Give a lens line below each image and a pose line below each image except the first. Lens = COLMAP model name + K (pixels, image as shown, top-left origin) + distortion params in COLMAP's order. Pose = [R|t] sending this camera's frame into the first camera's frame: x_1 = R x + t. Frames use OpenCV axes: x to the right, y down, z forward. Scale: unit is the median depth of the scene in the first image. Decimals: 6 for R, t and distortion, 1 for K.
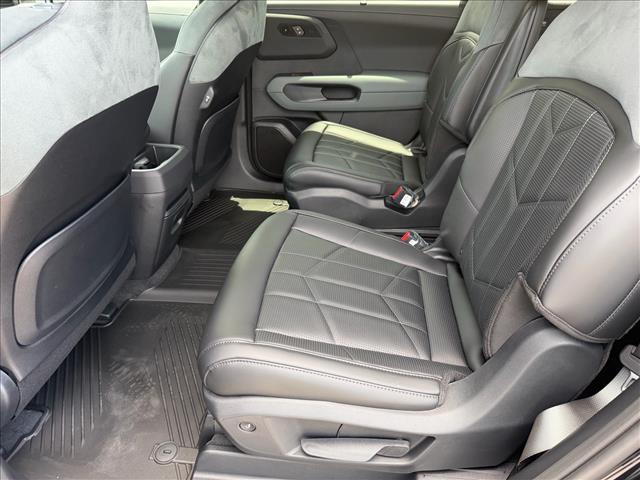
lens RADIAL K [[445.4, 0, 320.0], [0, 445.4, 240.0], [0, 0, 1]] dist [0.006351, -0.026065]
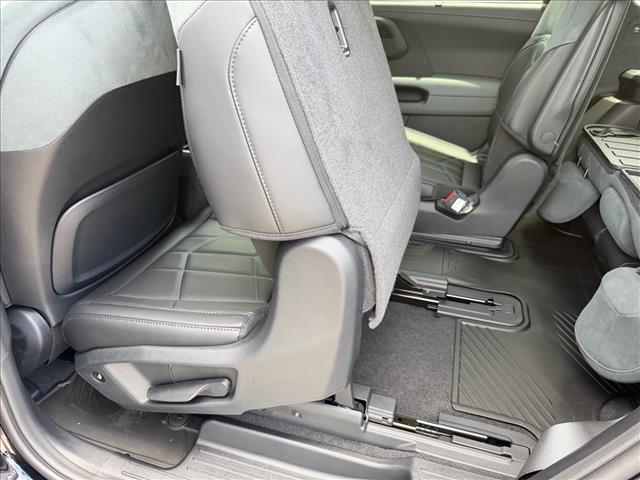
lens RADIAL K [[451.7, 0, 320.0], [0, 451.7, 240.0], [0, 0, 1]] dist [-0.023166, -0.002490]
pose [[0.981248, 0.099566, -0.165041, 0.071454], [-0.103947, 0.994418, -0.018104, 0.033999], [0.162317, 0.034920, 0.986121, 0.008435]]
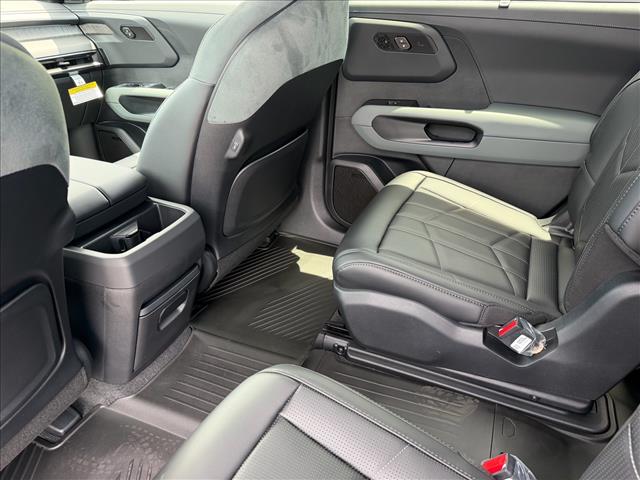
lens RADIAL K [[445.4, 0, 320.0], [0, 445.4, 240.0], [0, 0, 1]] dist [0.006351, -0.026065]
pose [[0.953700, 0.143663, -0.264228, 0.077829], [-0.141513, 0.989561, 0.027259, -0.210013], [0.265386, 0.011395, 0.964075, 0.371949]]
